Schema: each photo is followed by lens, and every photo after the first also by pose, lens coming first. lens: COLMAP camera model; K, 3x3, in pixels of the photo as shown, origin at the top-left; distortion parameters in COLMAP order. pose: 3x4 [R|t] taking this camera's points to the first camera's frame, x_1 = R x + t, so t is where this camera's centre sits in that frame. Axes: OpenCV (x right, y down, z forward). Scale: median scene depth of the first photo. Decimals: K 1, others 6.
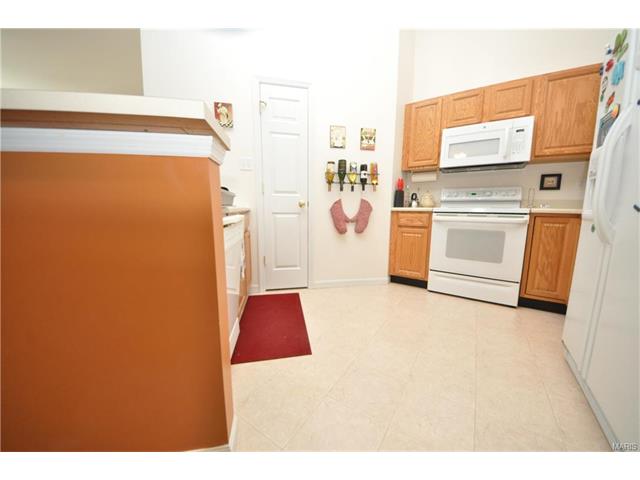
lens RADIAL K [[226.7, 0, 320.5], [0, 226.7, 237.8], [0, 0, 1]] dist [0.040979, -0.025443]
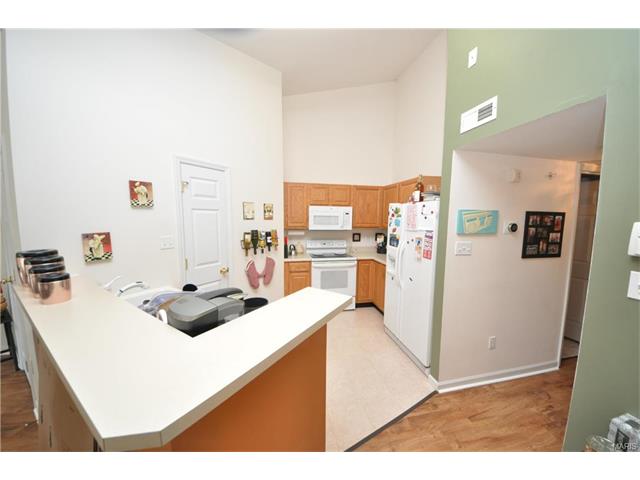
lens RADIAL K [[226.7, 0, 320.5], [0, 226.7, 237.8], [0, 0, 1]] dist [0.040979, -0.025443]
pose [[0.704328, -0.070619, 0.706353, -0.515312], [0.093678, 0.995584, 0.006126, -0.270797], [-0.703667, 0.061855, 0.707833, -0.110398]]
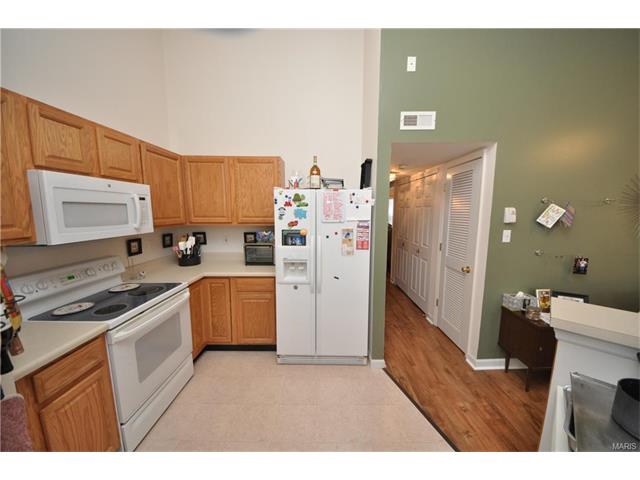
lens RADIAL K [[226.7, 0, 320.5], [0, 226.7, 237.8], [0, 0, 1]] dist [0.040979, -0.025443]
pose [[-0.548470, -0.115517, 0.828153, -0.205605], [0.104928, 0.973074, 0.205224, -0.383484], [-0.829561, 0.199456, -0.521581, 0.825386]]
